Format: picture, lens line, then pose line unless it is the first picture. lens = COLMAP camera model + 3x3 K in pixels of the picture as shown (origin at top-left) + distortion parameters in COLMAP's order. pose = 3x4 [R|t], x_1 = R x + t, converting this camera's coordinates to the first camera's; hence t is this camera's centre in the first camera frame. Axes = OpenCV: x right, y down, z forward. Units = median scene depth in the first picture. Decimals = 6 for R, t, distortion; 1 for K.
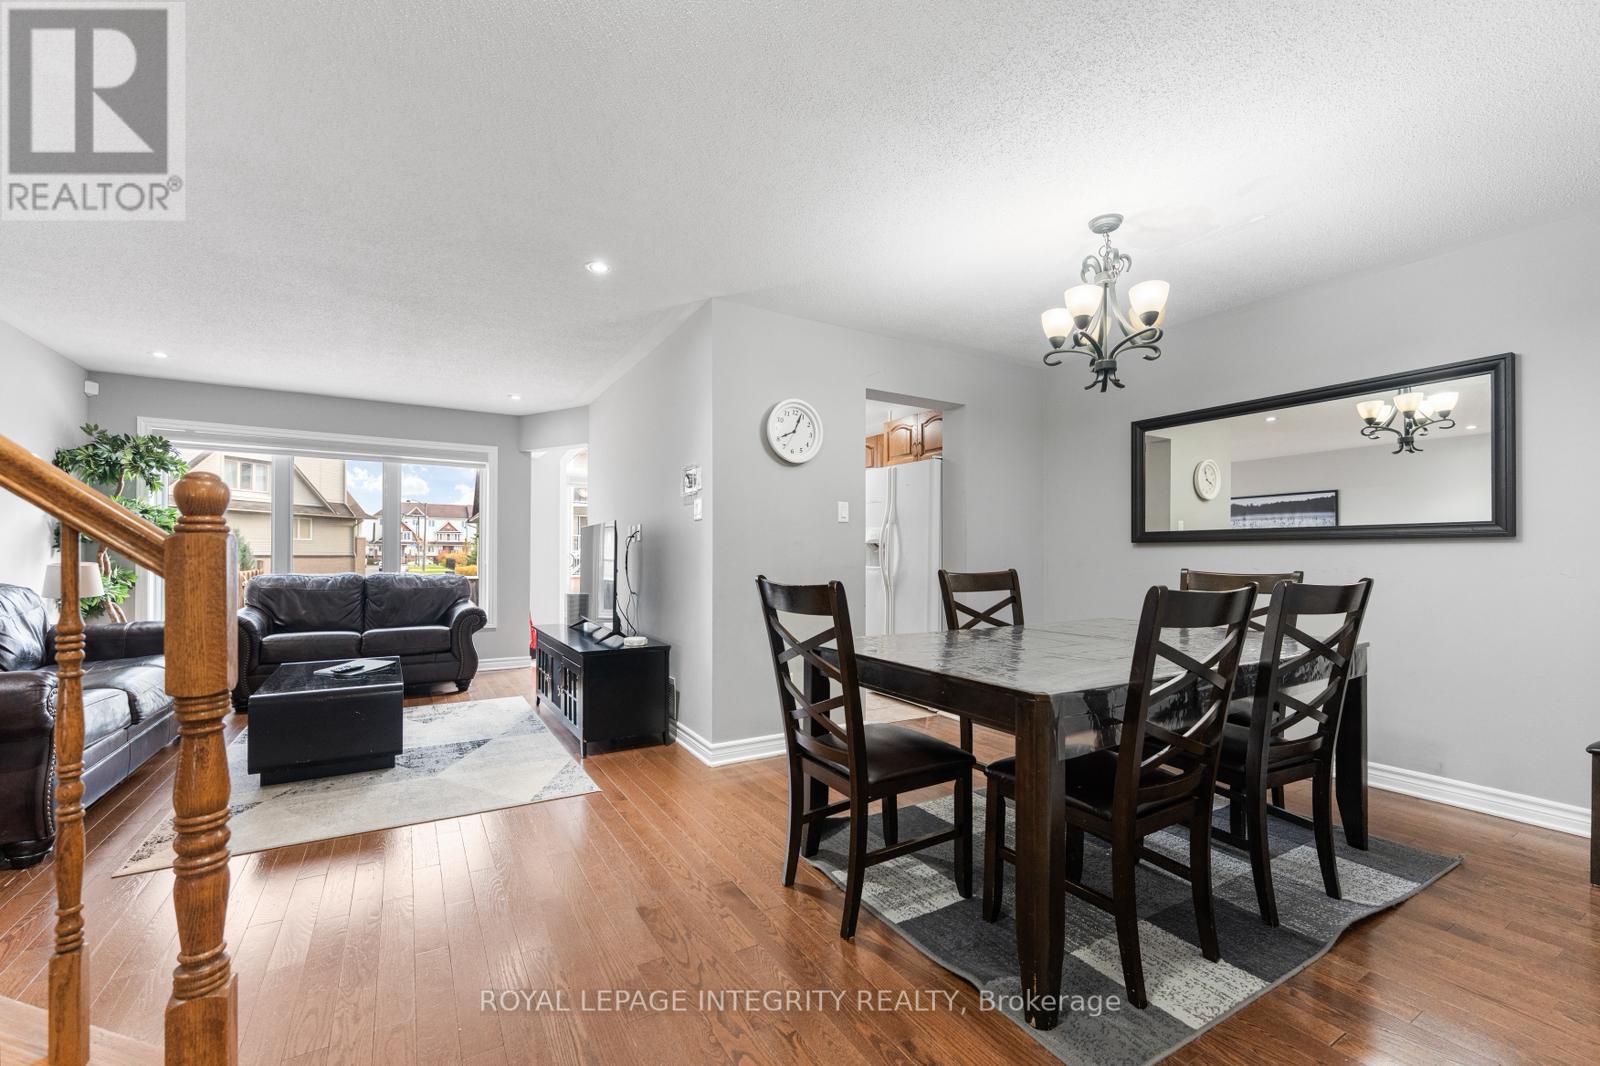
lens RADIAL K [[656.6, 0, 801.6], [0, 656.6, 556.8], [0, 0, 1]] dist [0.002118, 0.000157]
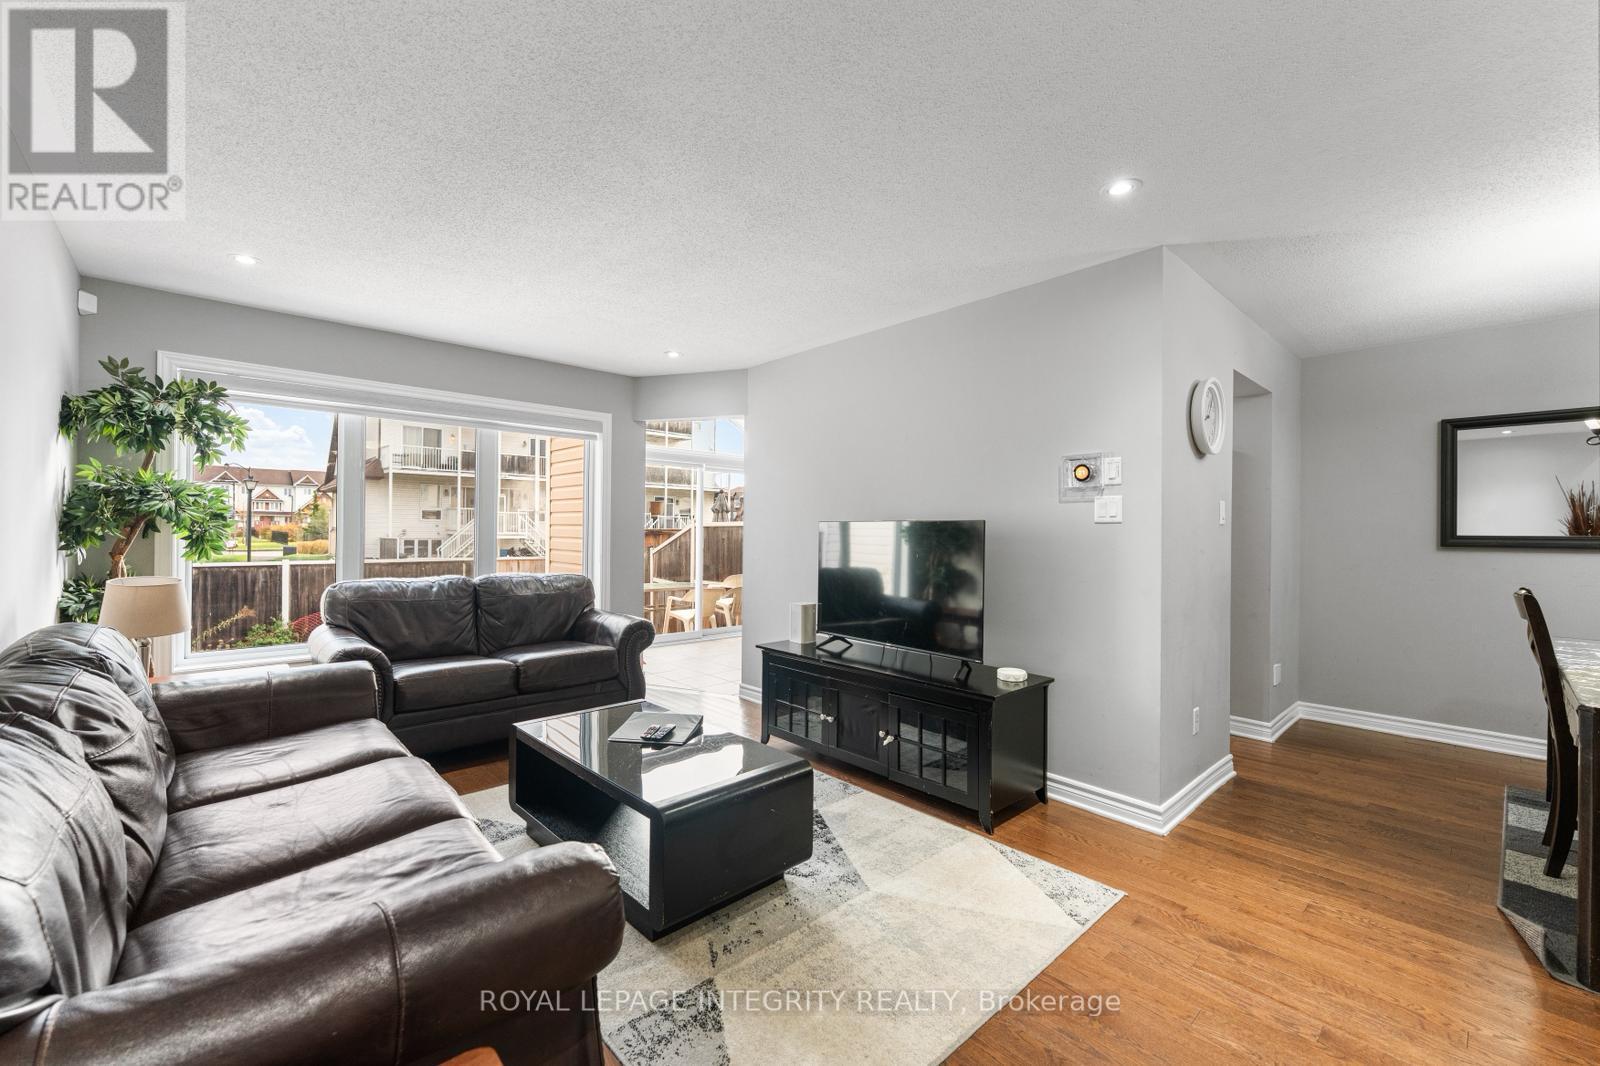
lens RADIAL K [[649.6, 0, 800.0], [0, 649.6, 533.0], [0, 0, 1]] dist [0.000898, -0.000061]
pose [[0.979750, 0.005253, 0.200158, -0.547480], [-0.006034, 0.999976, 0.003292, -0.035444], [-0.200136, -0.004433, 0.979758, 0.237701]]
